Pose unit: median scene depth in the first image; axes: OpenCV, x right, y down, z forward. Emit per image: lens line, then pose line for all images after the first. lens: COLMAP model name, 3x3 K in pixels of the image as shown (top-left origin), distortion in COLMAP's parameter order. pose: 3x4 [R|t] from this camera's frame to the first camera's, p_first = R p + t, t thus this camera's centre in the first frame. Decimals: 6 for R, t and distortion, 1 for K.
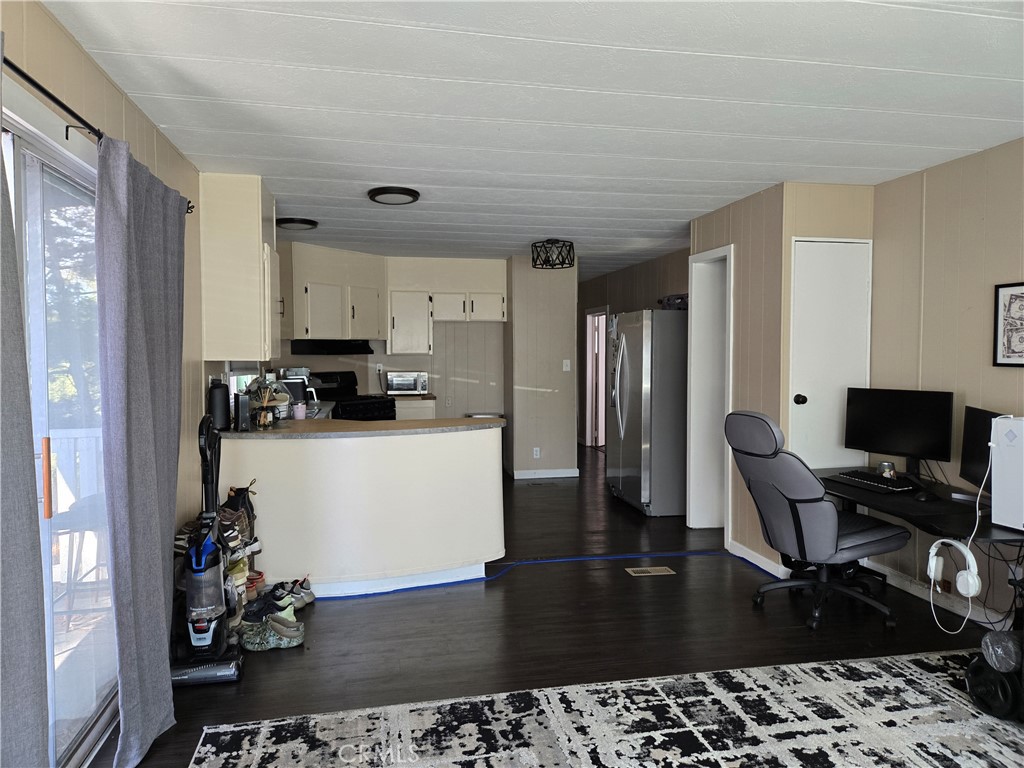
lens RADIAL K [[683.2, 0, 512.0], [0, 683.2, 384.0], [0, 0, 1]] dist [0.004301, -0.003222]
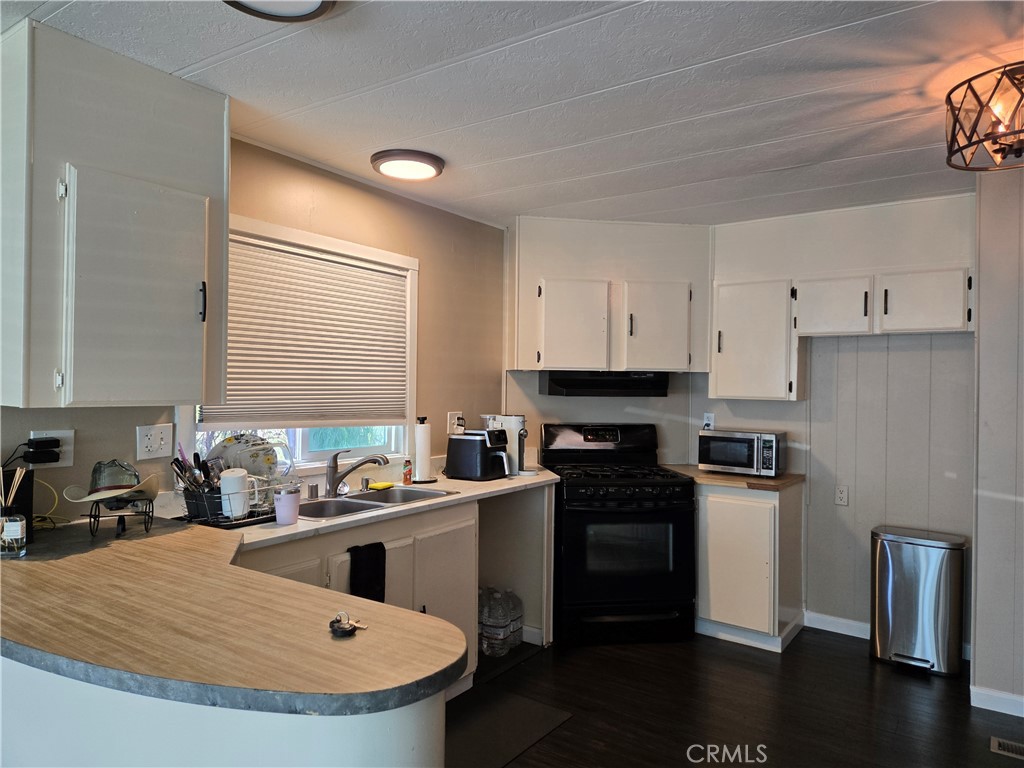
lens RADIAL K [[681.9, 0, 509.3], [0, 681.9, 378.5], [0, 0, 1]] dist [0.027994, -0.001943]
pose [[0.683022, 0.011884, -0.730301, 0.126811], [-0.054375, 0.997920, -0.034616, -0.033002], [0.728371, 0.063354, 0.682248, 0.523034]]
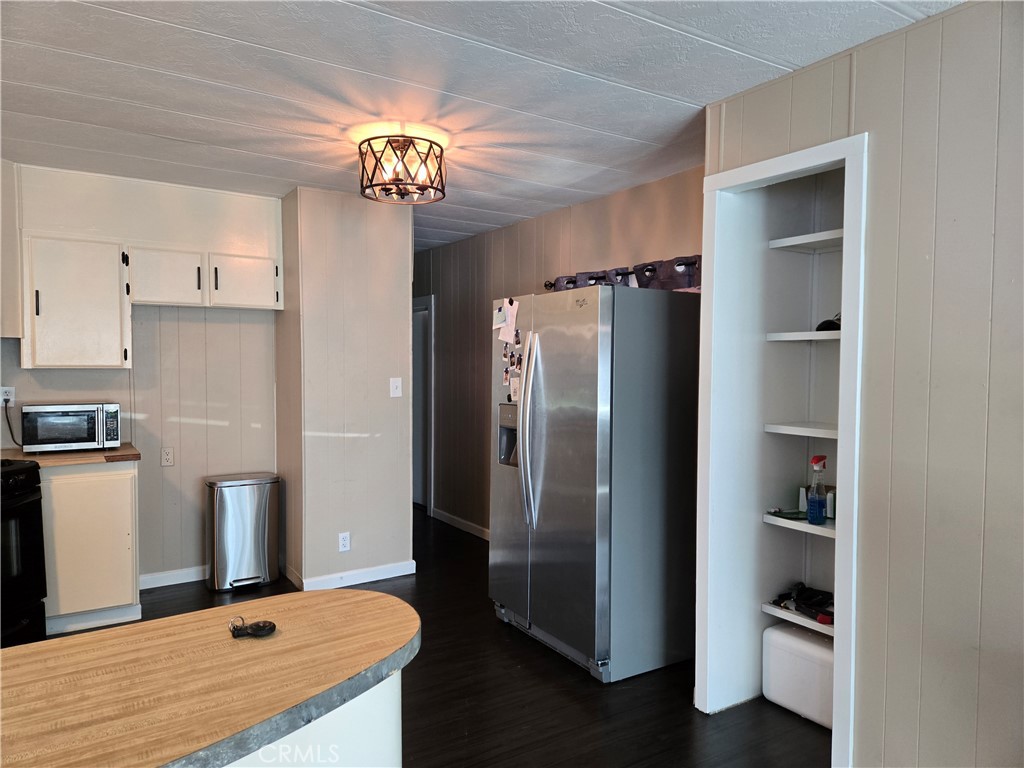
lens RADIAL K [[683.2, 0, 512.0], [0, 683.2, 384.0], [0, 0, 1]] dist [0.004301, -0.003222]
pose [[0.931817, -0.003402, 0.362911, -0.038762], [0.008164, 0.999900, -0.011588, -0.025390], [-0.362835, 0.013760, 0.931752, 0.447588]]
